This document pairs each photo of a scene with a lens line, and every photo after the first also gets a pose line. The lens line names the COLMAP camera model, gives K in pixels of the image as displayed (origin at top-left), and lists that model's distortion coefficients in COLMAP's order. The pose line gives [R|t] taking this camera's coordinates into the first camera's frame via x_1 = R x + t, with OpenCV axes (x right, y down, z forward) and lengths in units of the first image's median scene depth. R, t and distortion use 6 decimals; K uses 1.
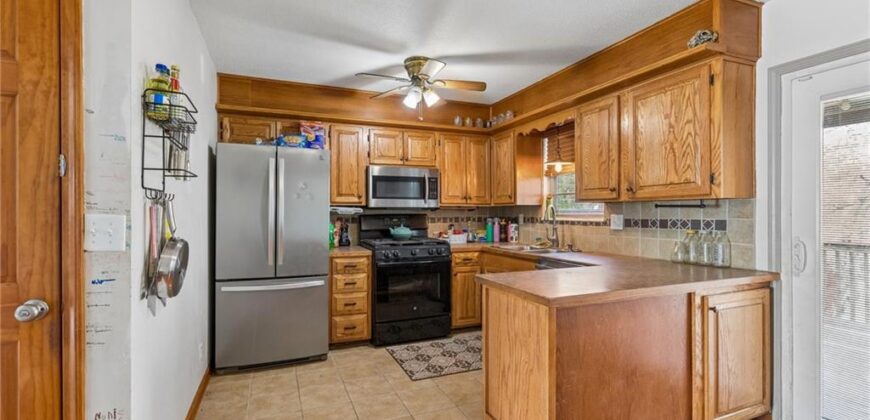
lens RADIAL K [[387.3, 0, 427.3], [0, 387.3, 214.2], [0, 0, 1]] dist [0.001499, 0.000204]
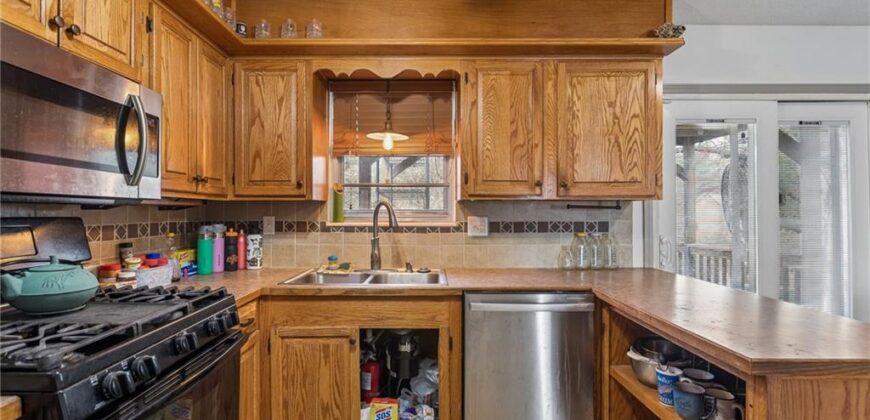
lens RADIAL K [[409.0, 0, 428.7], [0, 409.0, 209.5], [0, 0, 1]] dist [-0.000705, 0.000122]
pose [[0.371476, 0.009673, 0.928392, -0.273652], [0.002065, 0.999935, -0.011245, -0.003793], [-0.928440, 0.006094, 0.371432, 0.724502]]
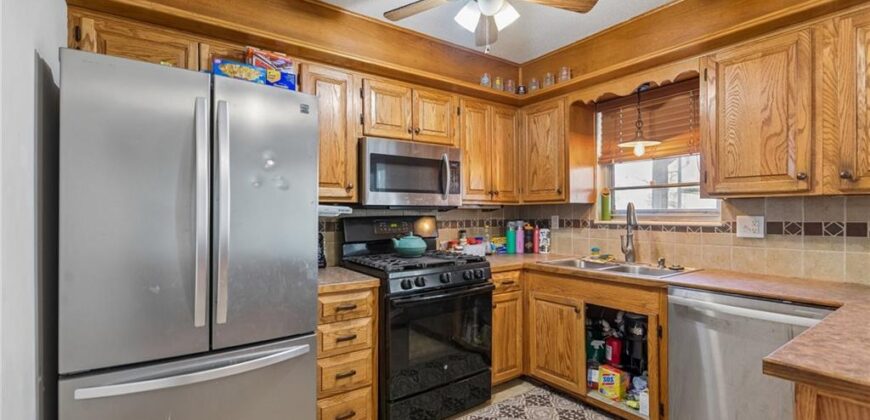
lens RADIAL K [[387.3, 0, 427.3], [0, 387.3, 214.2], [0, 0, 1]] dist [0.001499, 0.000204]
pose [[0.973860, -0.002632, 0.227135, -0.210932], [0.003539, 0.999987, -0.003587, -0.001350], [-0.227123, 0.004297, 0.973857, 0.418425]]
